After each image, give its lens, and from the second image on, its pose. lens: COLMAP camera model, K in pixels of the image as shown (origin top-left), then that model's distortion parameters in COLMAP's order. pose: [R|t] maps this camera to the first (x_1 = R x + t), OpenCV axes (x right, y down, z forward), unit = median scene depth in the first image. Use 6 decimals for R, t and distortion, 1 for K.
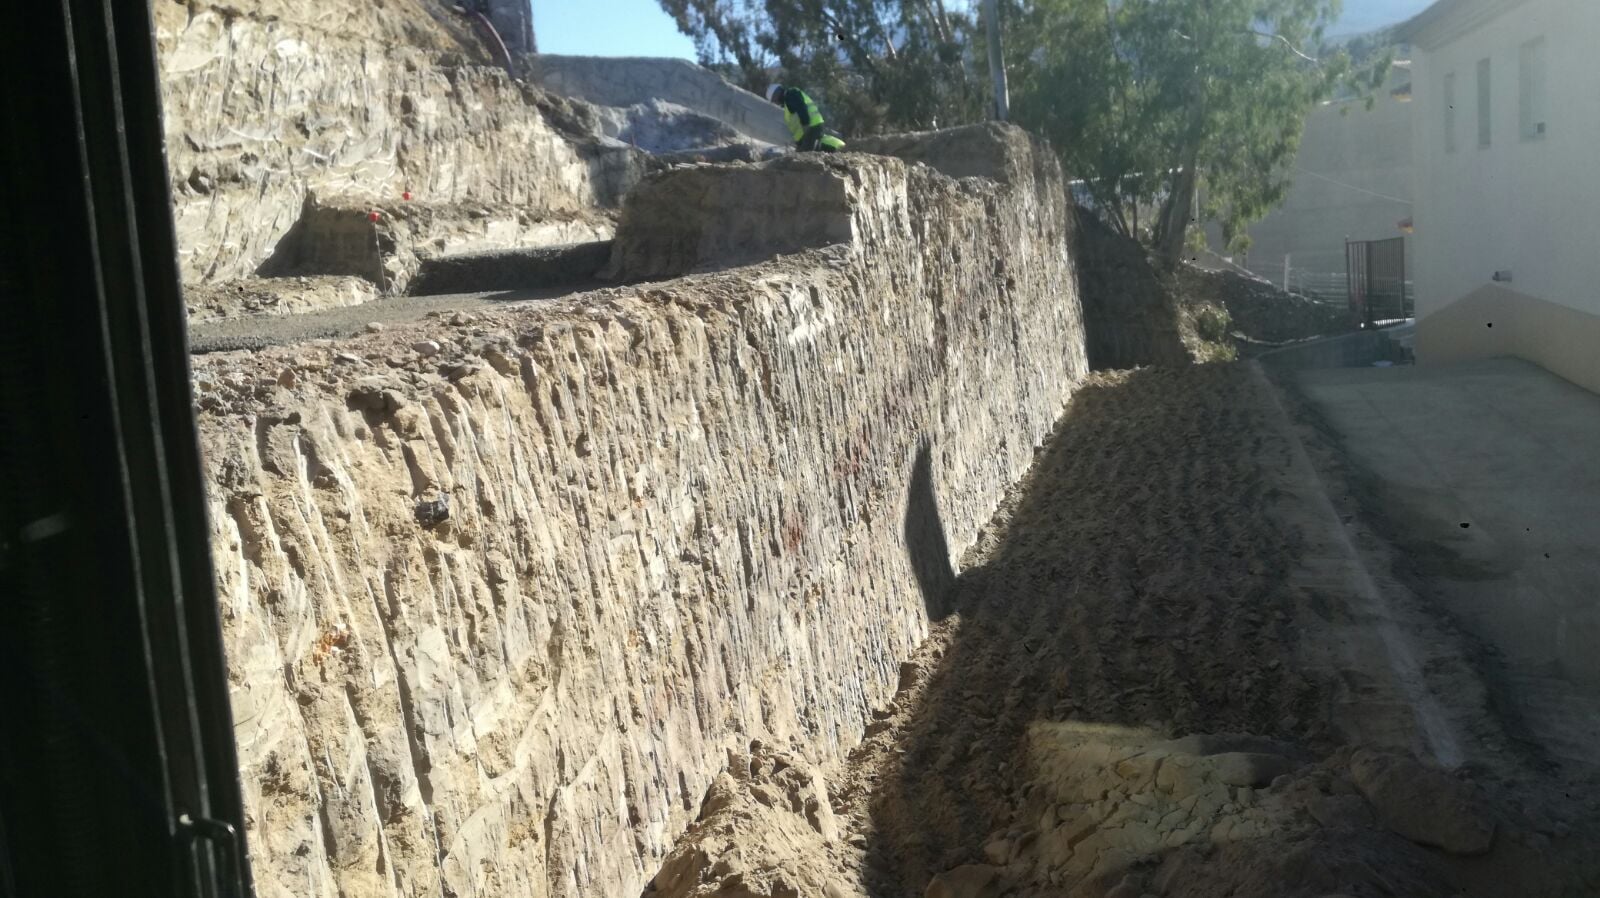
lens RADIAL K [[1305.4, 0, 799.5], [0, 1305.4, 474.7], [0, 0, 1]] dist [0.132022, -0.289382]
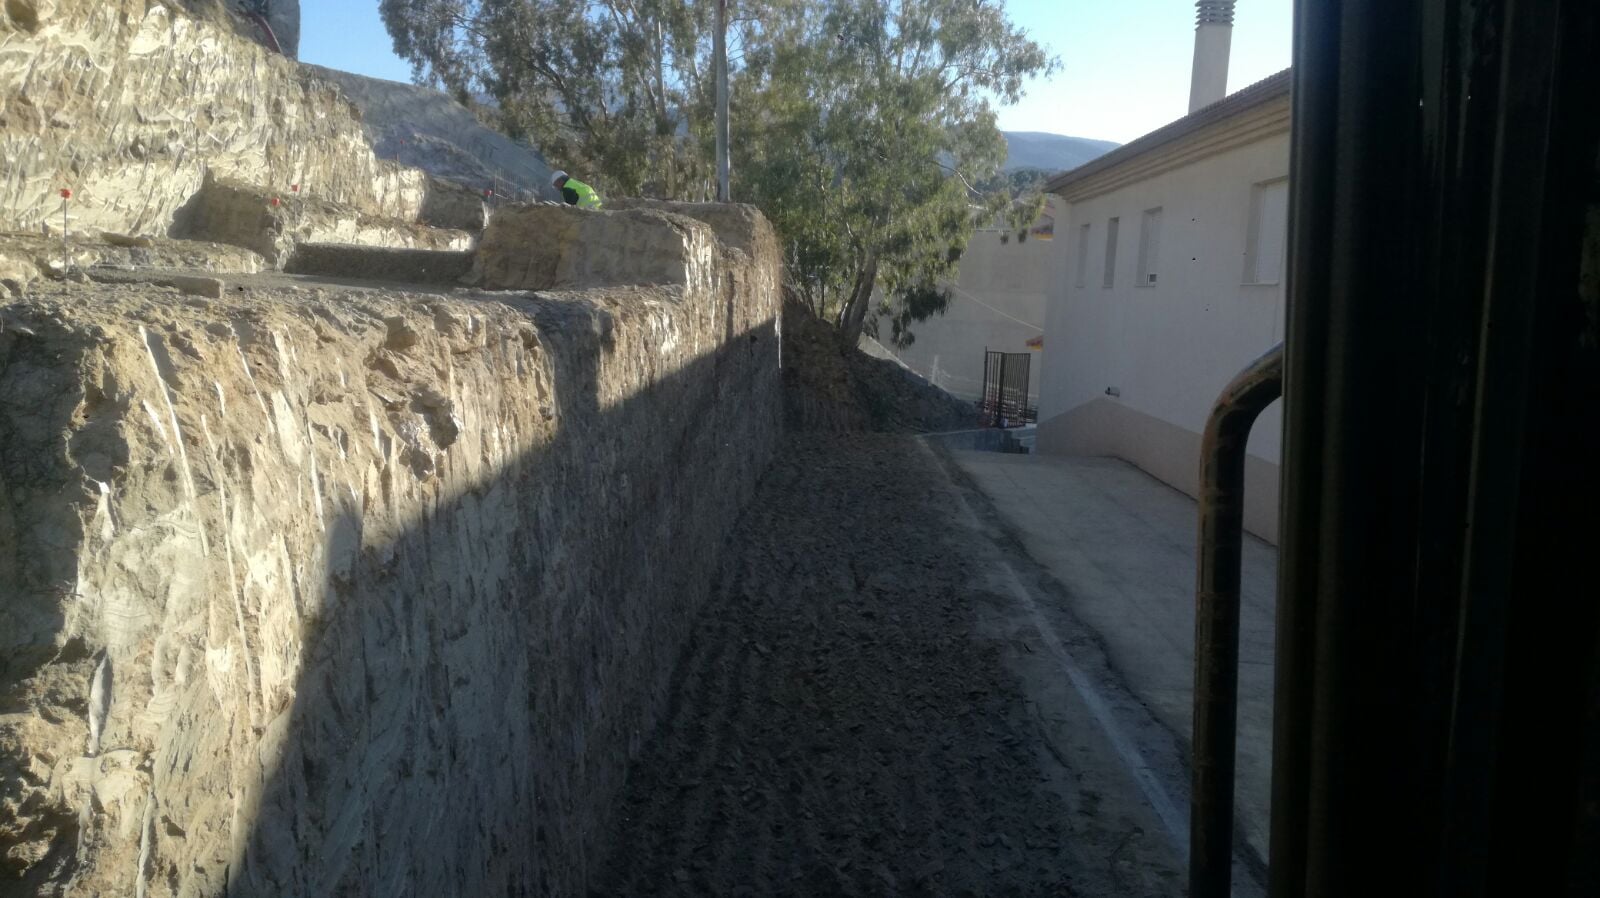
lens RADIAL K [[1271.1, 0, 800.0], [0, 1271.1, 449.0], [0, 0, 1]] dist [0.129388, -0.248743]
pose [[0.958990, 0.116824, 0.258246, -0.134325], [-0.101029, 0.992153, -0.073656, 0.053586], [-0.264825, 0.044545, 0.963267, -0.191240]]
